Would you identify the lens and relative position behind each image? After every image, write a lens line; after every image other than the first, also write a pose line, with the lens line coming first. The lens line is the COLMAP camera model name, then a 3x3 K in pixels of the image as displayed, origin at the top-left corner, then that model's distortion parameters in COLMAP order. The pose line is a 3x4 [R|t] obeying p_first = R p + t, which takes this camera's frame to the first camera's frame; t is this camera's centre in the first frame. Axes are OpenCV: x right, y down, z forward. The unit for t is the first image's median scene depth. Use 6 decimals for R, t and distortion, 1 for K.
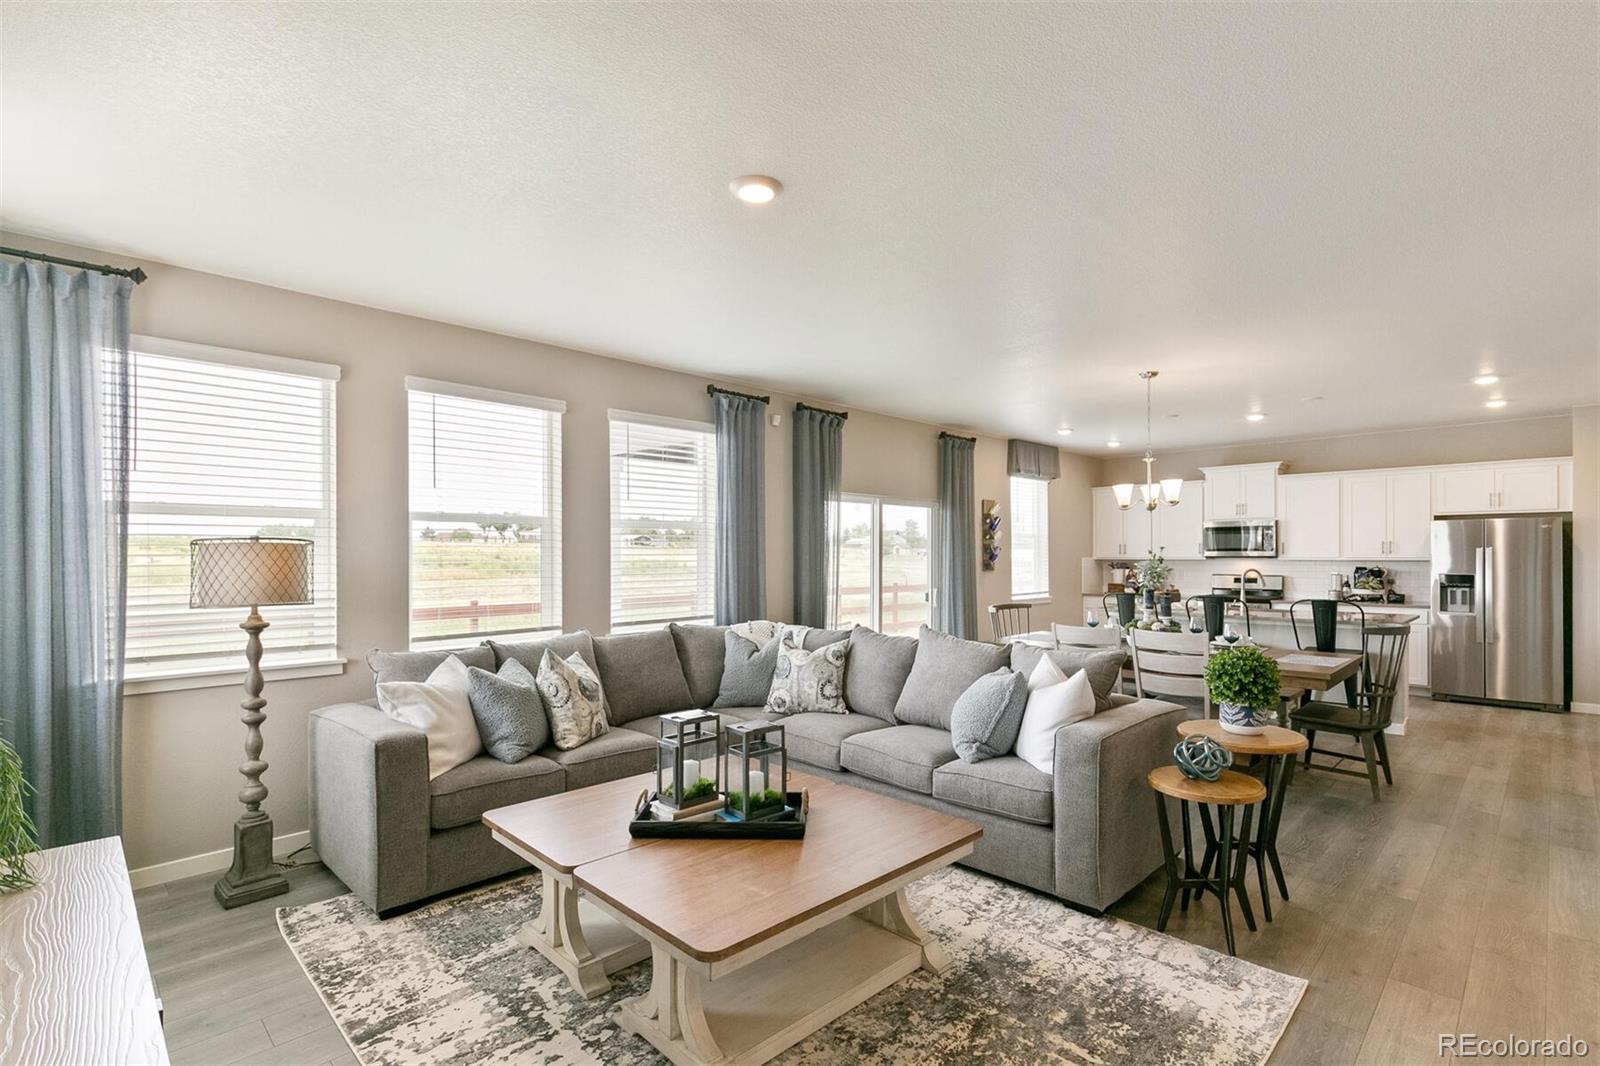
lens RADIAL K [[733.6, 0, 808.0], [0, 733.6, 554.8], [0, 0, 1]] dist [0.002158, -0.001308]
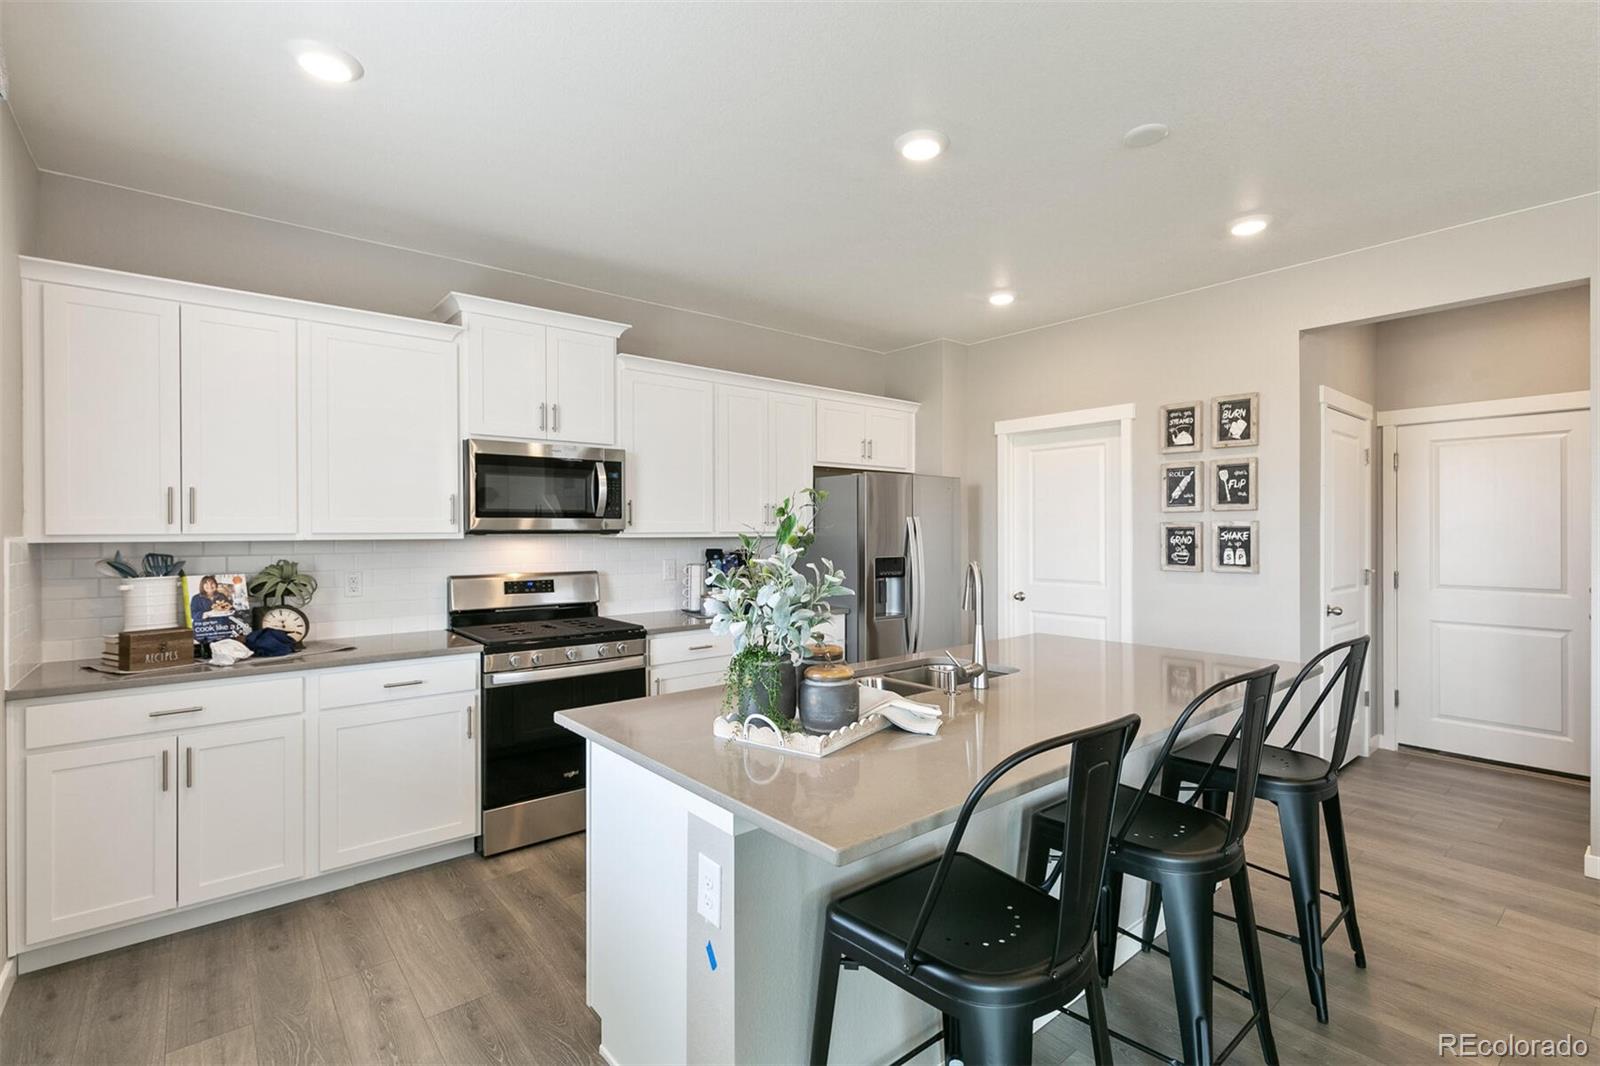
lens RADIAL K [[733.6, 0, 792.9], [0, 733.6, 533.8], [0, 0, 1]] dist [0.002158, -0.001308]
pose [[0.097545, -0.002479, 0.995228, 0.197424], [0.002642, 0.999994, 0.002232, 0.003716], [-0.995228, 0.002412, 0.097551, 0.850986]]
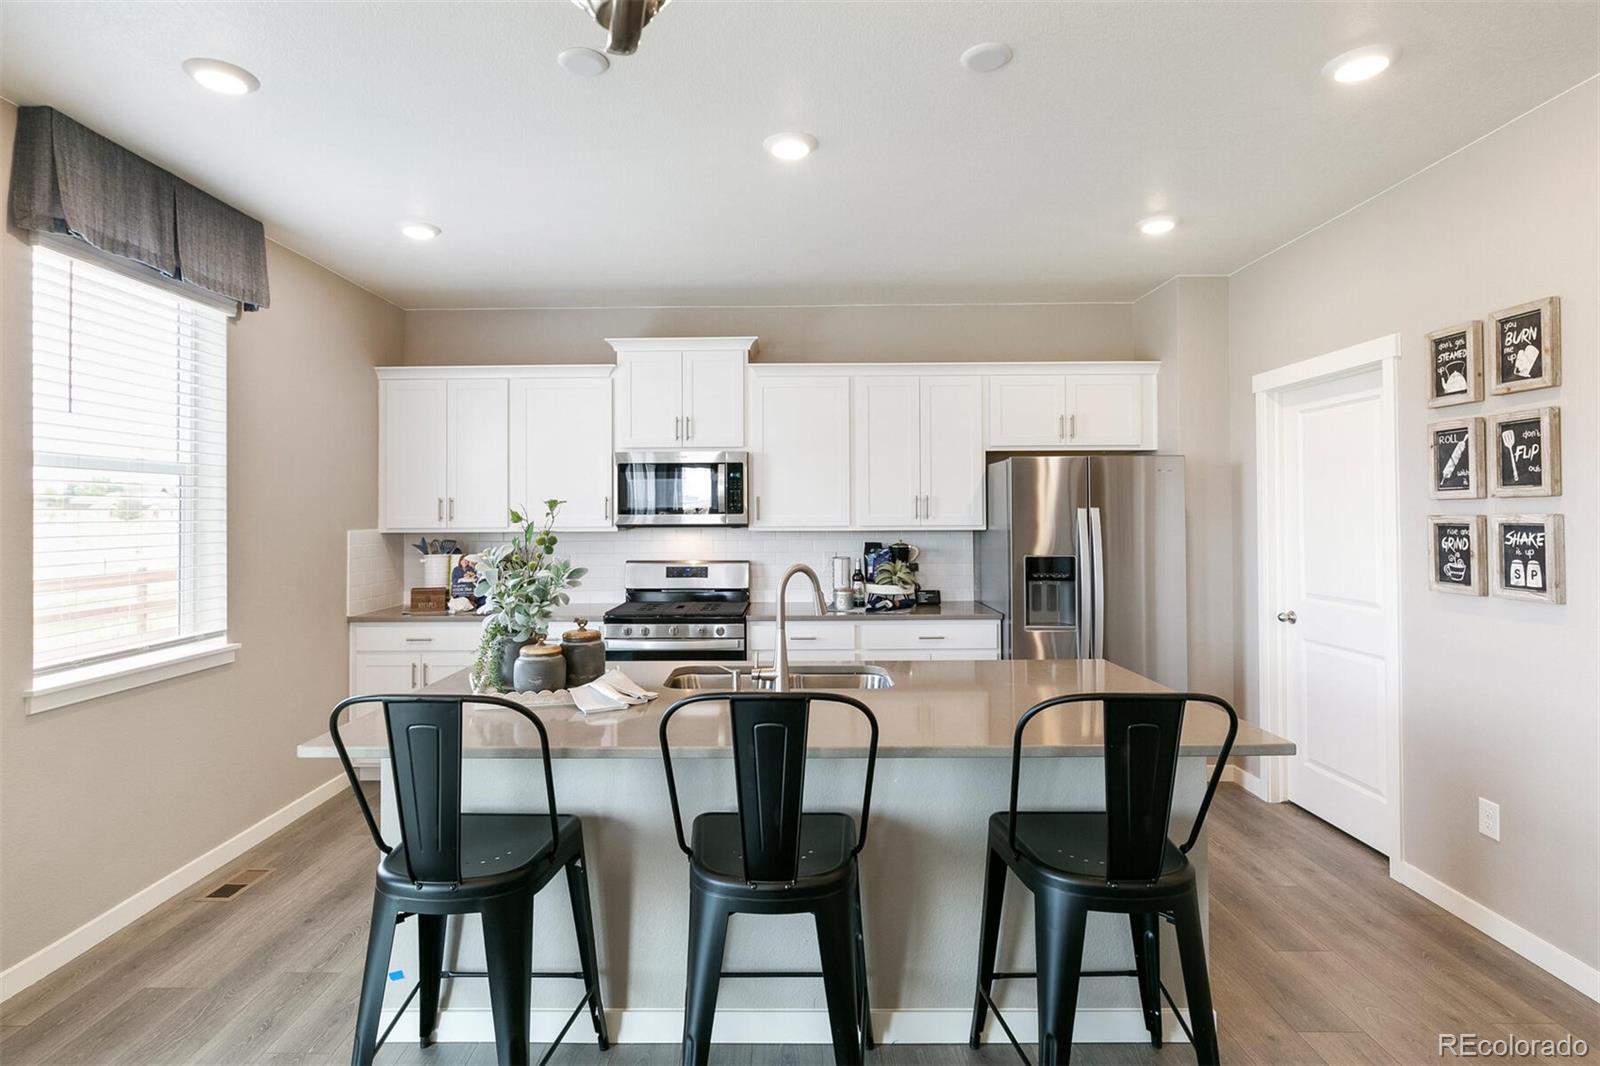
lens RADIAL K [[822.9, 0, 770.6], [0, 822.9, 508.4], [0, 0, 1]] dist [-0.000173, -0.001016]
pose [[0.724408, 0.003584, 0.689362, 0.264826], [0.004183, 0.999945, -0.009594, -0.003181], [-0.689359, 0.009834, 0.724353, 0.585056]]
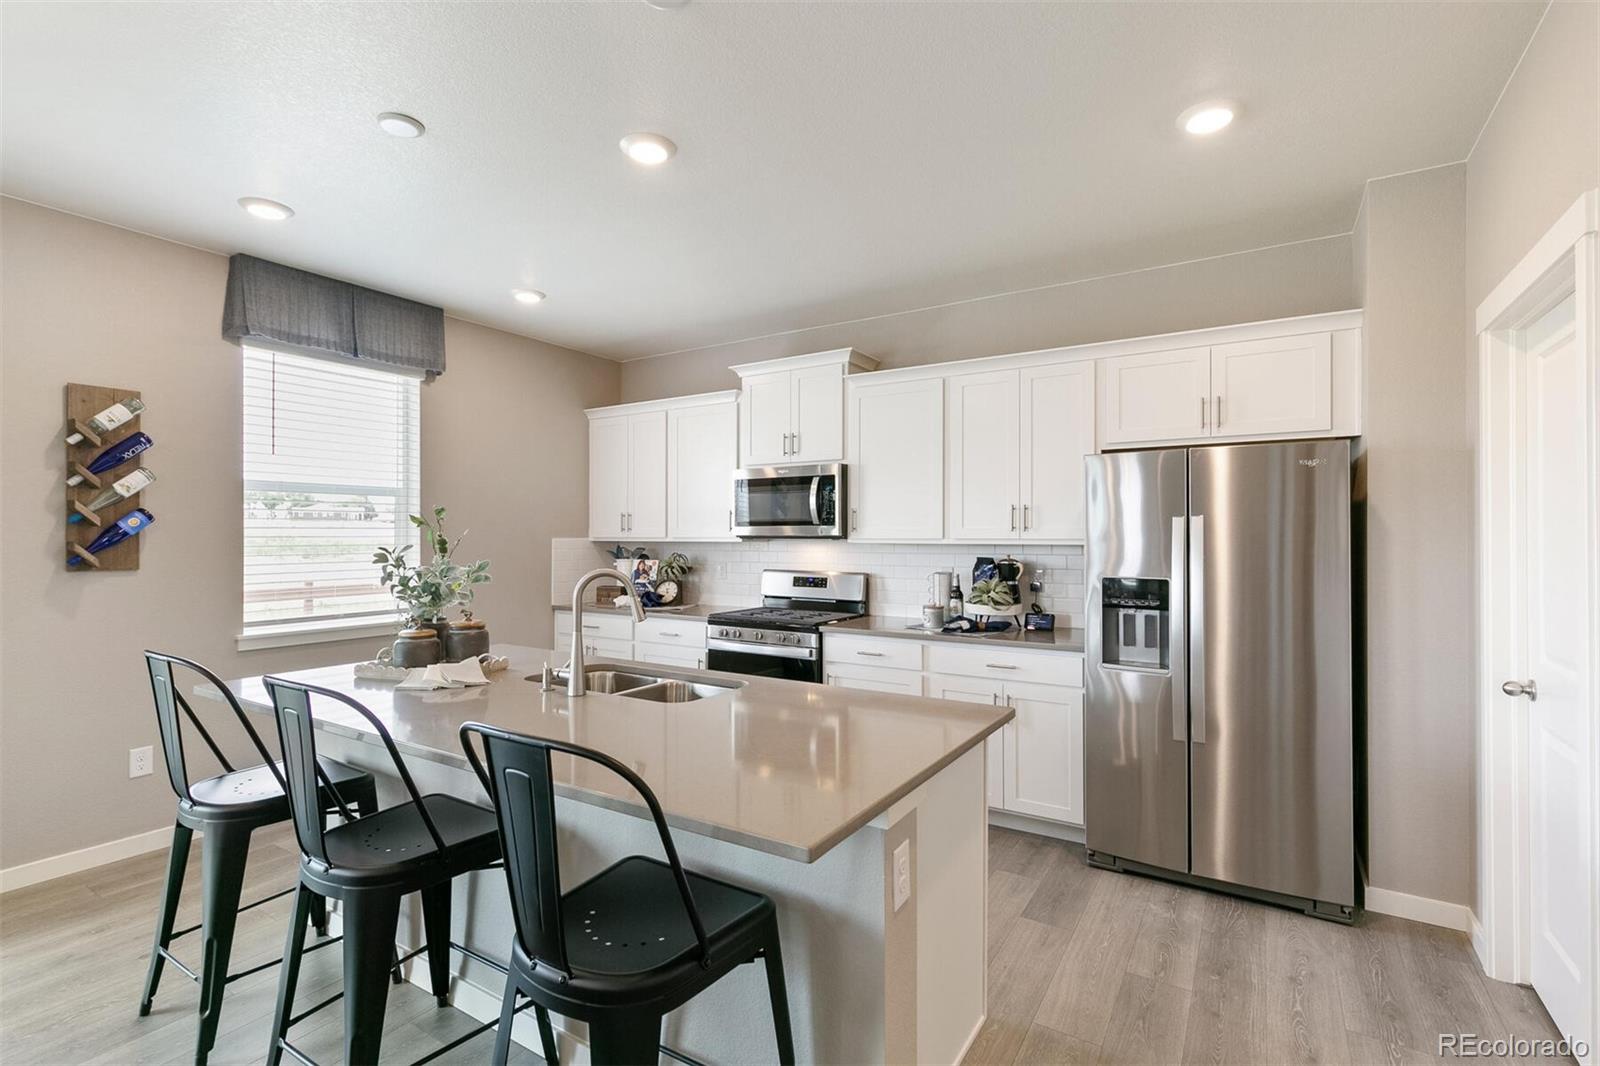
lens RADIAL K [[733.6, 0, 786.1], [0, 733.6, 531.3], [0, 0, 1]] dist [0.002158, -0.001308]
pose [[0.978198, 0.004707, 0.207622, 0.497263], [-0.003430, 0.999973, -0.006512, 0.002345], [-0.207647, 0.005658, 0.978187, 0.520287]]
